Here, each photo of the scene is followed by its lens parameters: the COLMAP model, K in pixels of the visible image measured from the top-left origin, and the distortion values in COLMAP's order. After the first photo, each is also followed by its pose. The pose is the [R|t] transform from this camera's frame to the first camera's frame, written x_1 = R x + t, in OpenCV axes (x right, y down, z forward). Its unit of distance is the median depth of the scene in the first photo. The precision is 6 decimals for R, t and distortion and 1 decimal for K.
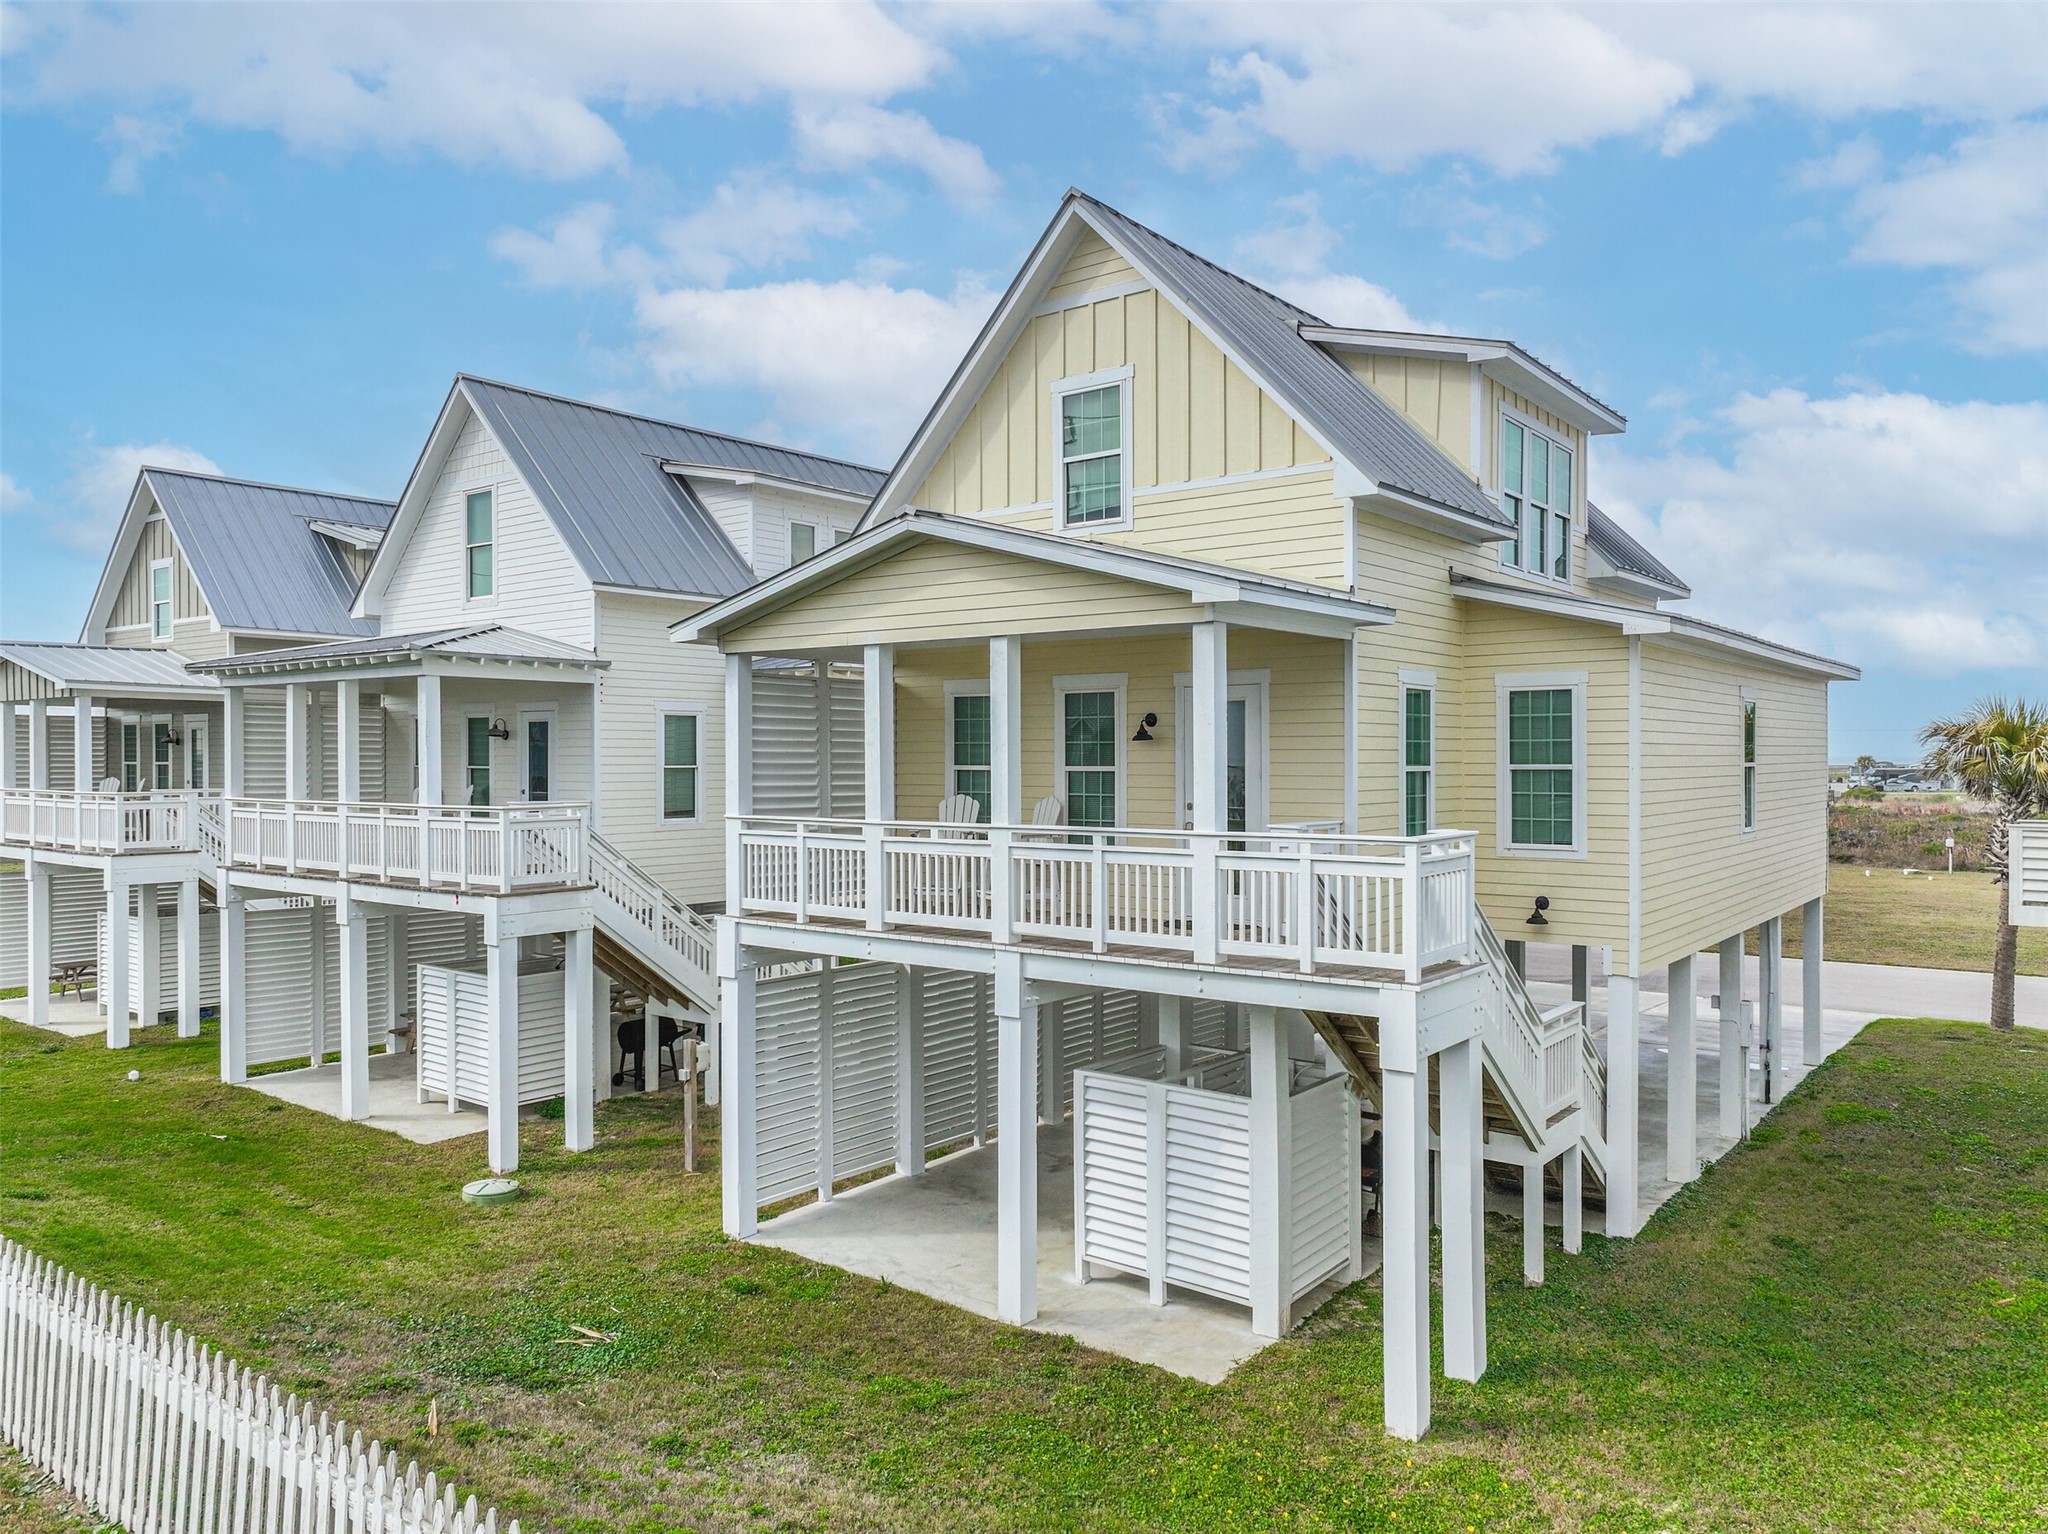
lens RADIAL K [[1424.7, 0, 1024.0], [0, 1424.7, 767.0], [0, 0, 1]] dist [-0.000257, -0.000032]
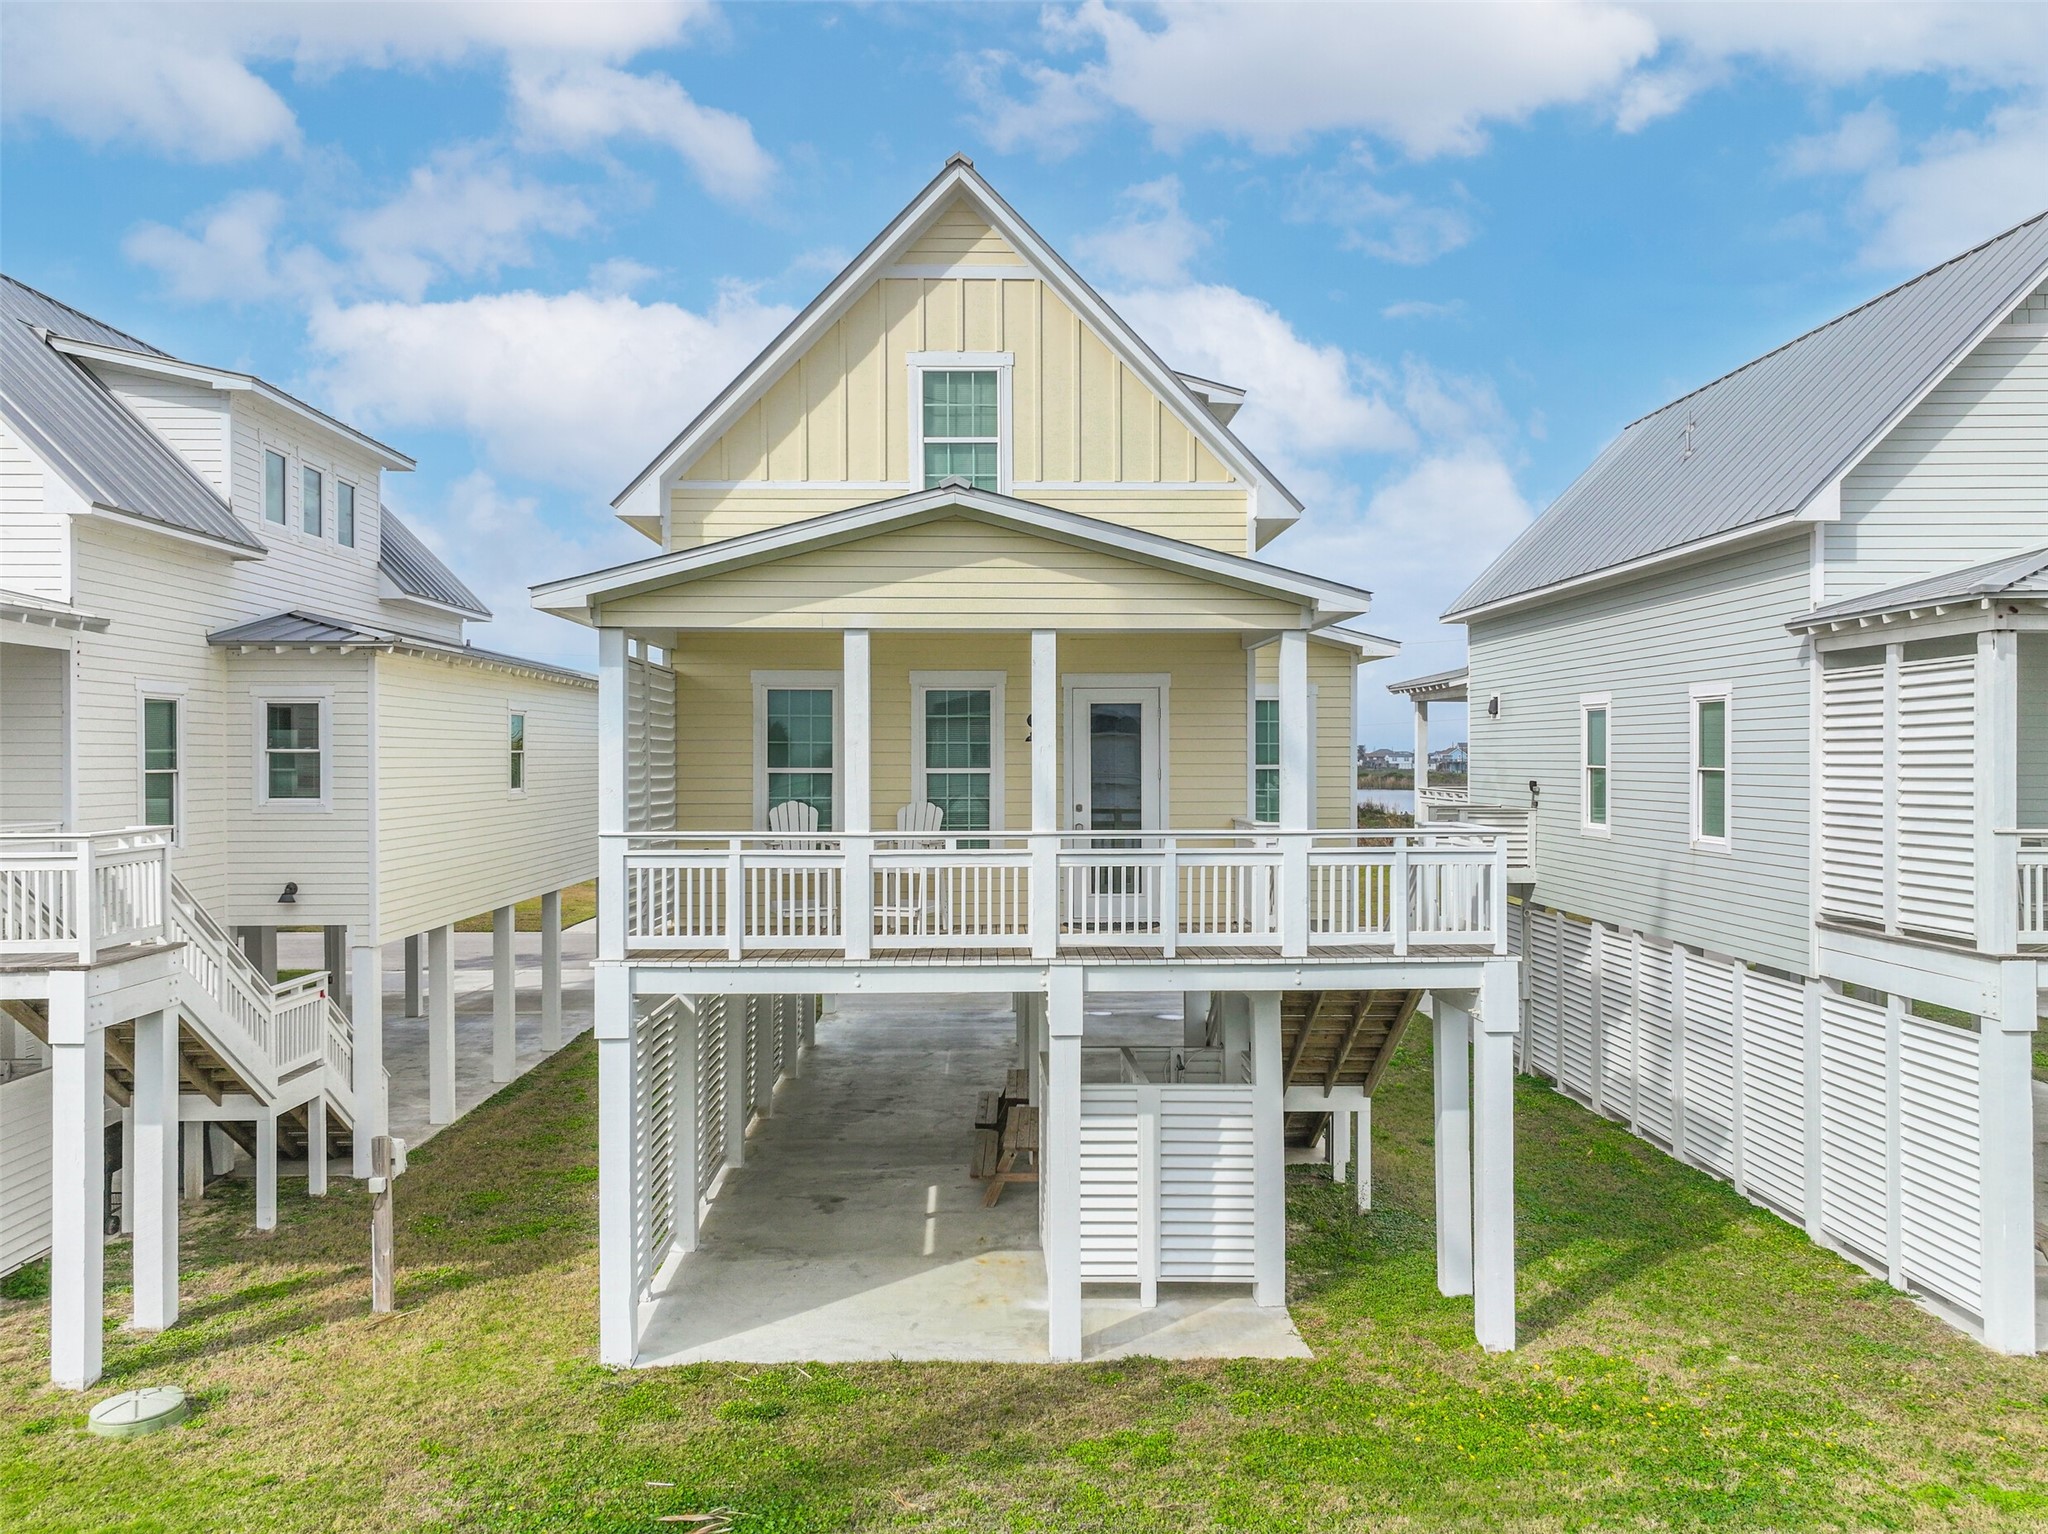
lens RADIAL K [[1437.5, 0, 1018.2], [0, 1437.5, 751.1], [0, 0, 1]] dist [0.000176, 0.003299]
pose [[0.773653, 0.000731, 0.633609, -0.553315], [0.003761, 0.999976, -0.005745, -0.006243], [-0.633598, 0.006828, 0.773632, 0.246804]]
